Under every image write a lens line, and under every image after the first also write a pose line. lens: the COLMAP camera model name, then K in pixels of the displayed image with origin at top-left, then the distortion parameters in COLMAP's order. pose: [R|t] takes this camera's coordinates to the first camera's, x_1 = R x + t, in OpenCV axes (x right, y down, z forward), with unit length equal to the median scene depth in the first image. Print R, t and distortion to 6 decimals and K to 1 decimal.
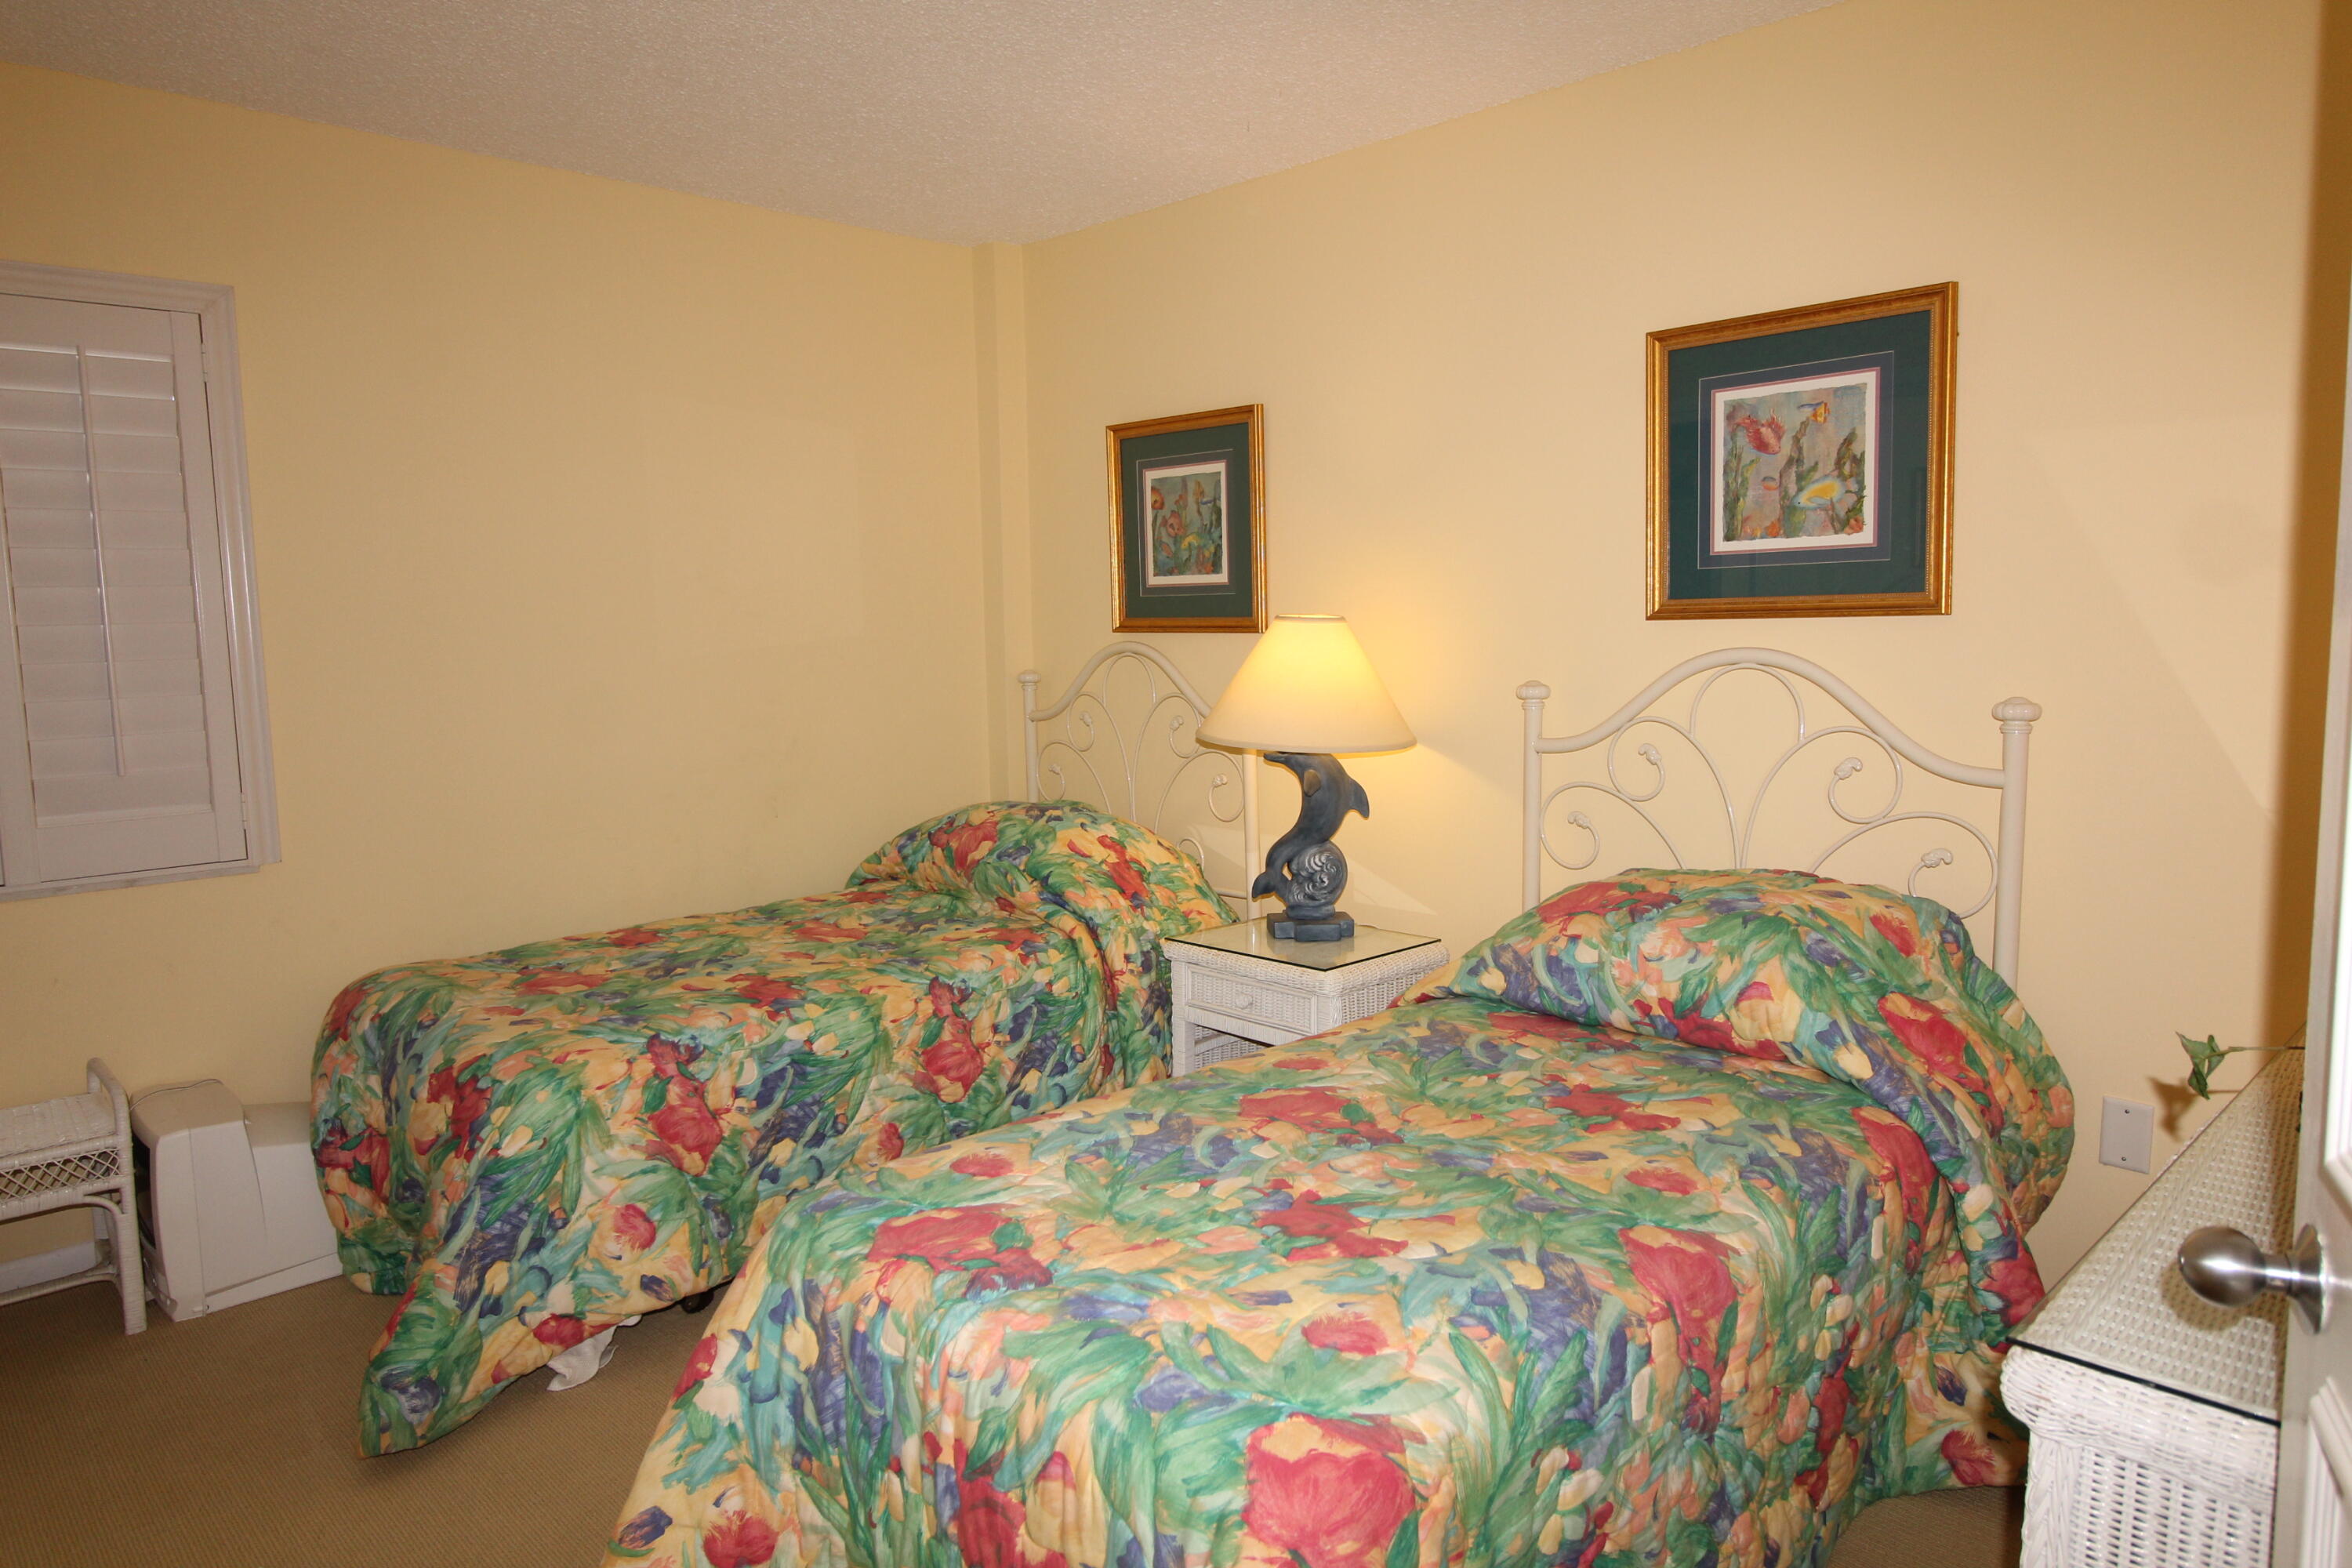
lens RADIAL K [[1510.7, 0, 1165.2], [0, 1510.7, 786.4], [0, 0, 1]] dist [0.007904, -0.001732]
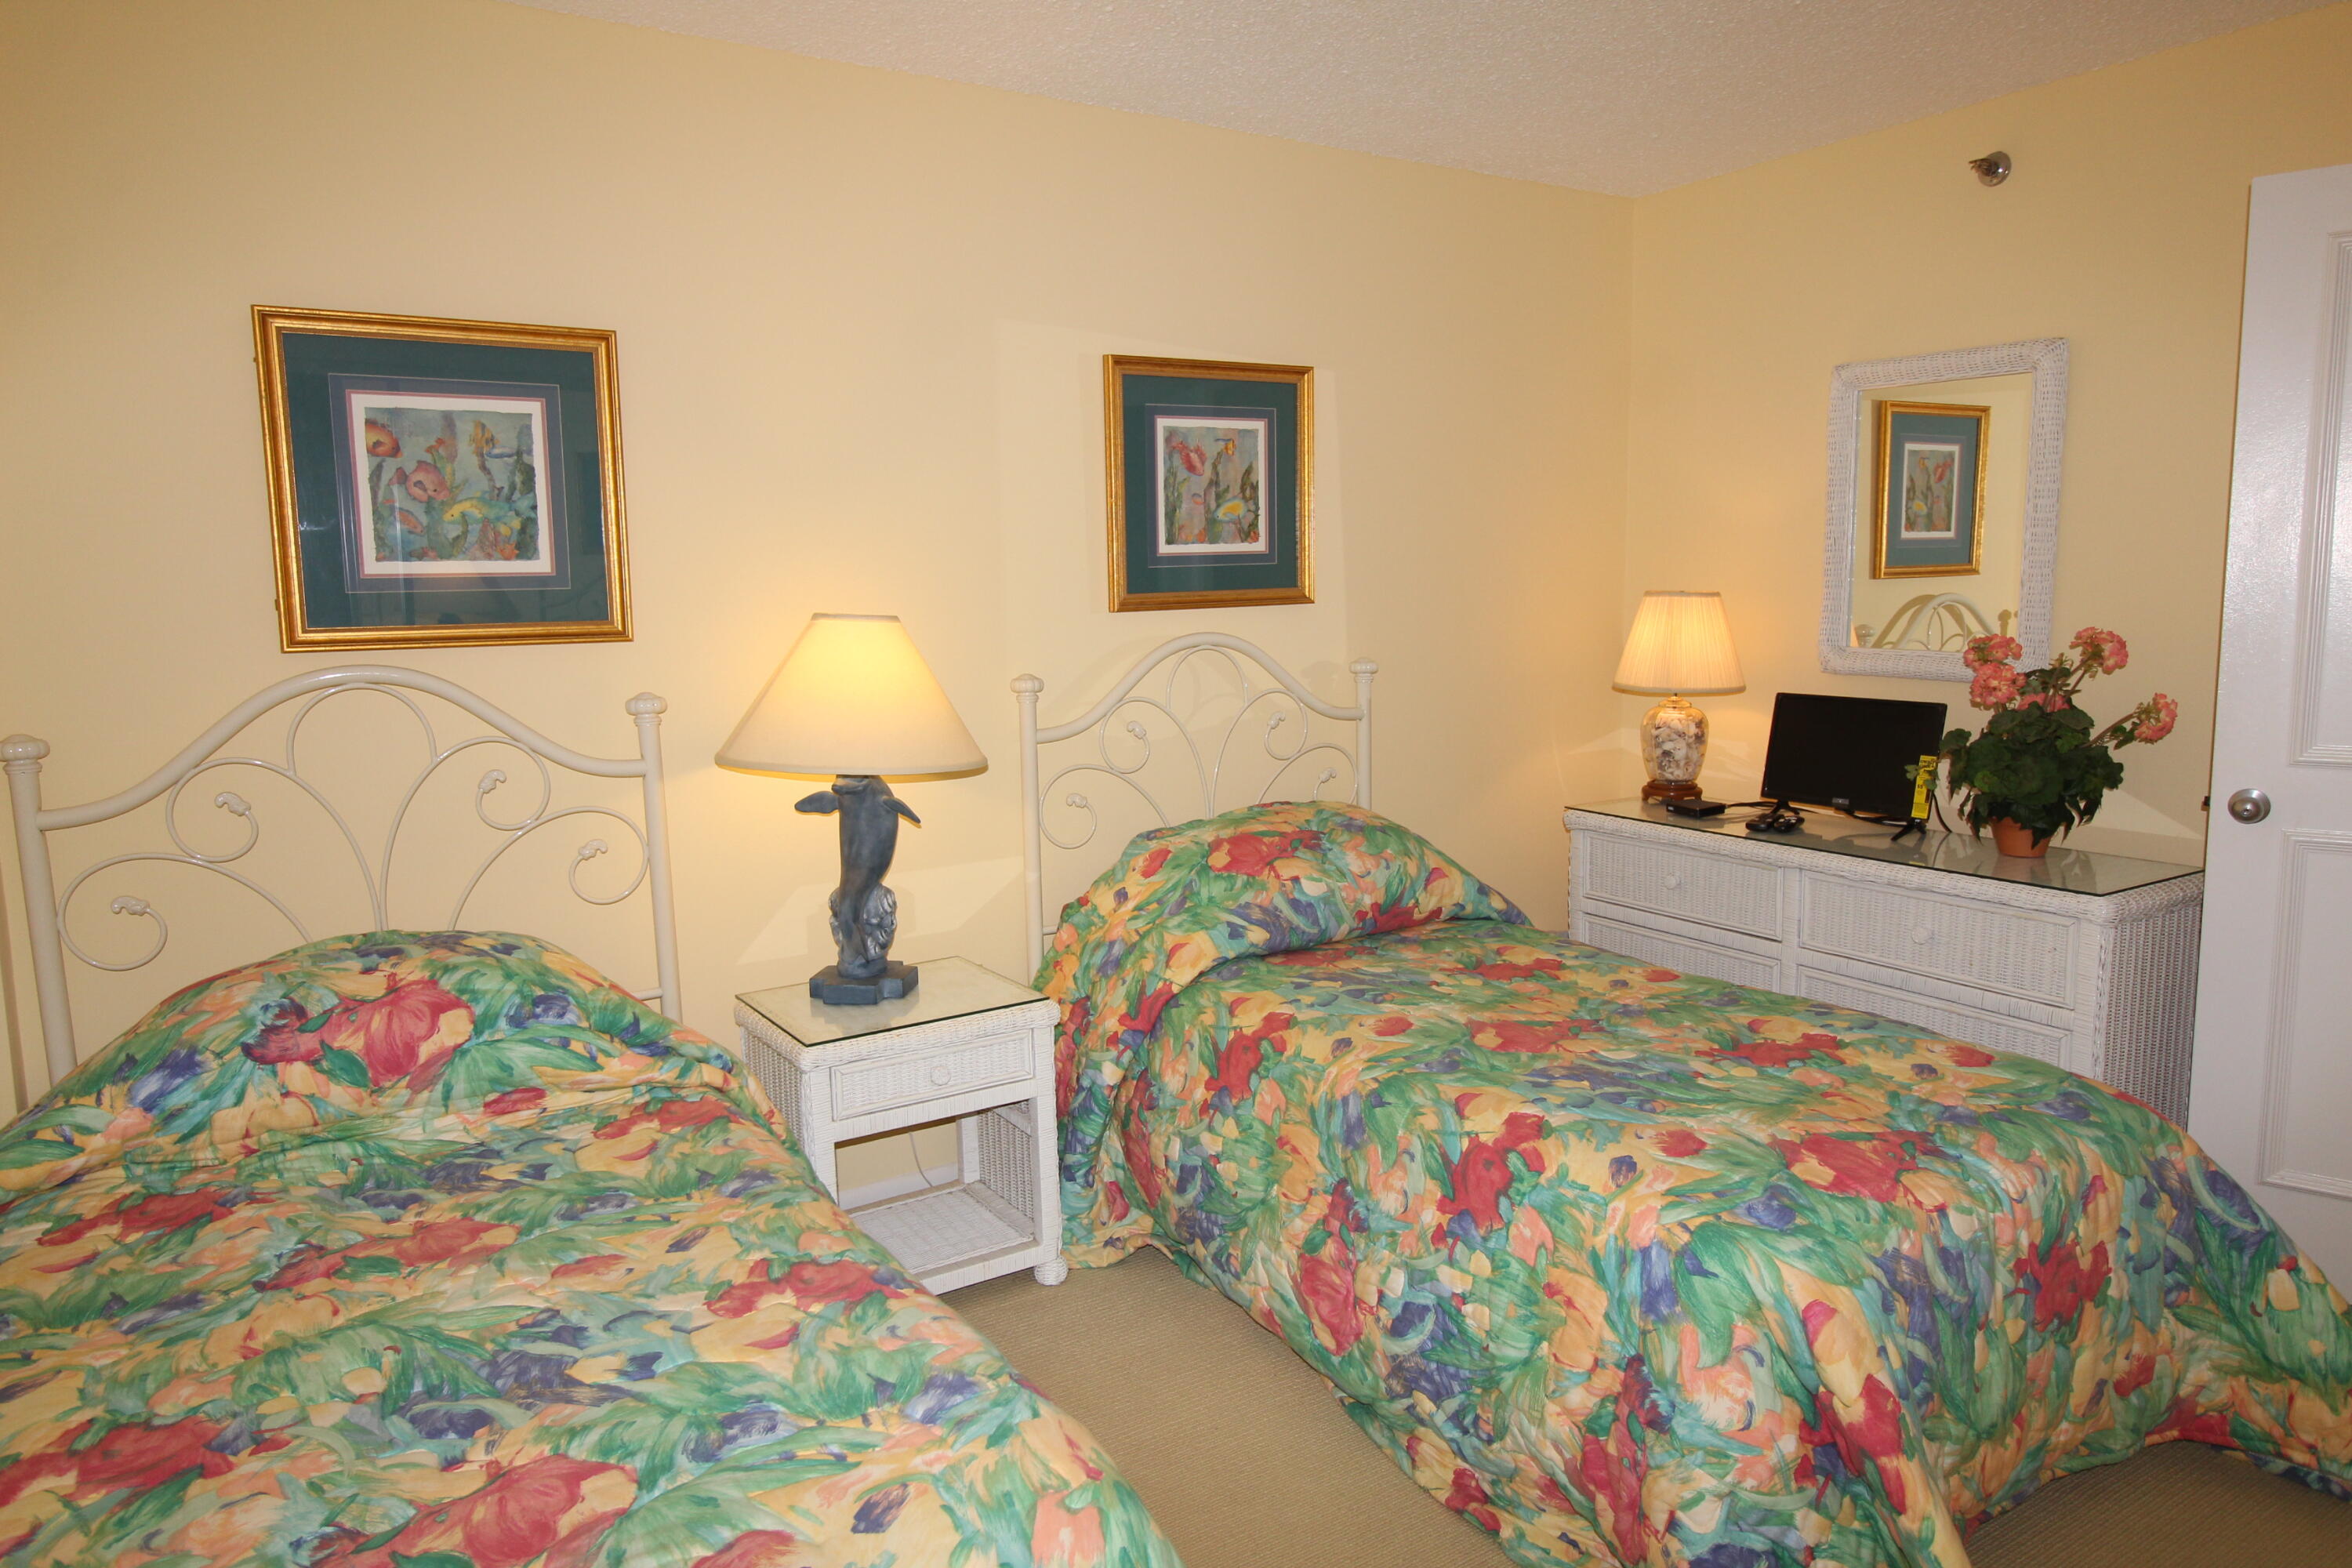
lens RADIAL K [[1510.7, 0, 1165.0], [0, 1510.7, 772.1], [0, 0, 1]] dist [0.007904, -0.001732]
pose [[0.183645, -0.110987, 0.976707, -0.812892], [0.131156, 0.987488, 0.087551, -0.089931], [-0.974203, 0.112023, 0.195904, 0.791903]]
